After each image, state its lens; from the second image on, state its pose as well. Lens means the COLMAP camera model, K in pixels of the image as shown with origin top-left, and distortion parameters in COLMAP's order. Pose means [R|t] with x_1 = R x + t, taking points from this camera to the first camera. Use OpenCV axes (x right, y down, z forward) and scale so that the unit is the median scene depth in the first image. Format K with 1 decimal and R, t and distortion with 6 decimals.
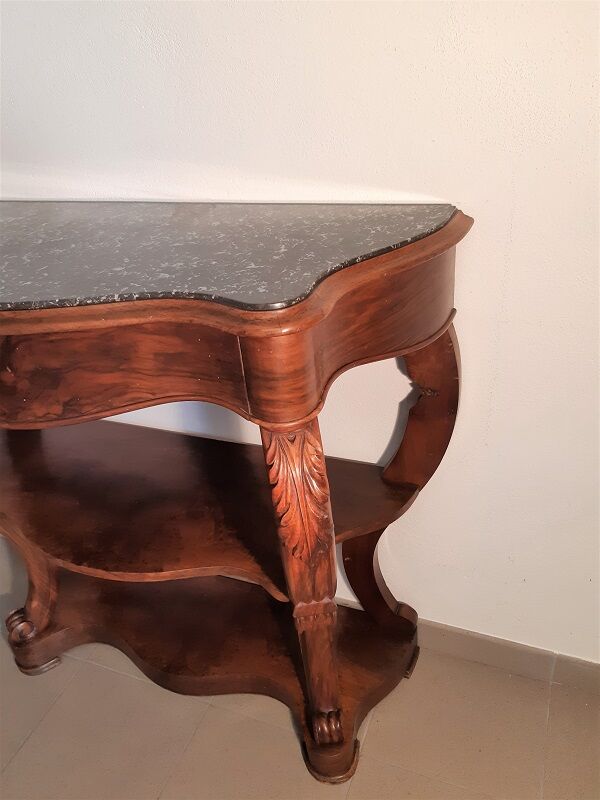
lens RADIAL K [[595.9, 0, 300.0], [0, 595.9, 400.0], [0, 0, 1]] dist [0.058721, -0.125354]
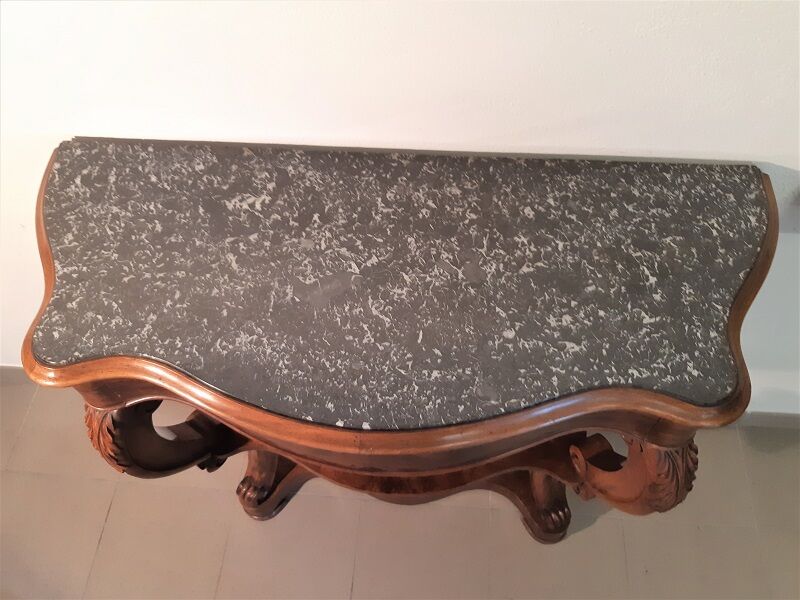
lens RADIAL K [[591.5, 0, 388.3], [0, 591.5, 303.3], [0, 0, 1]] dist [0.101878, -0.213249]
pose [[0.960148, -0.208039, 0.186645, -0.701546], [0.108968, 0.893590, 0.435458, -0.750937], [-0.257376, -0.397765, 0.880648, 0.206680]]
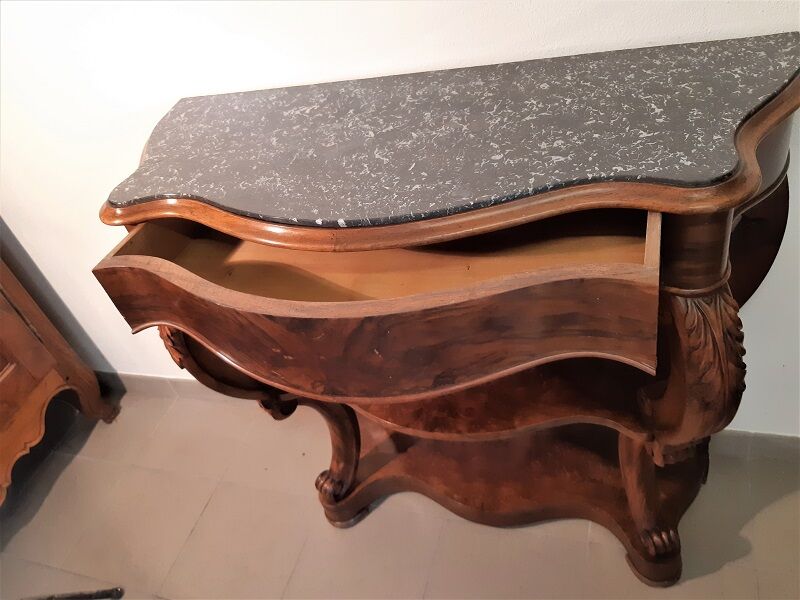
lens RADIAL K [[595.9, 0, 401.1], [0, 595.9, 310.7], [0, 0, 1]] dist [0.058721, -0.125354]
pose [[0.988460, -0.143738, -0.047805, -0.471104], [0.149374, 0.977345, 0.149944, -0.147656], [0.025169, -0.155355, 0.987538, -0.035503]]
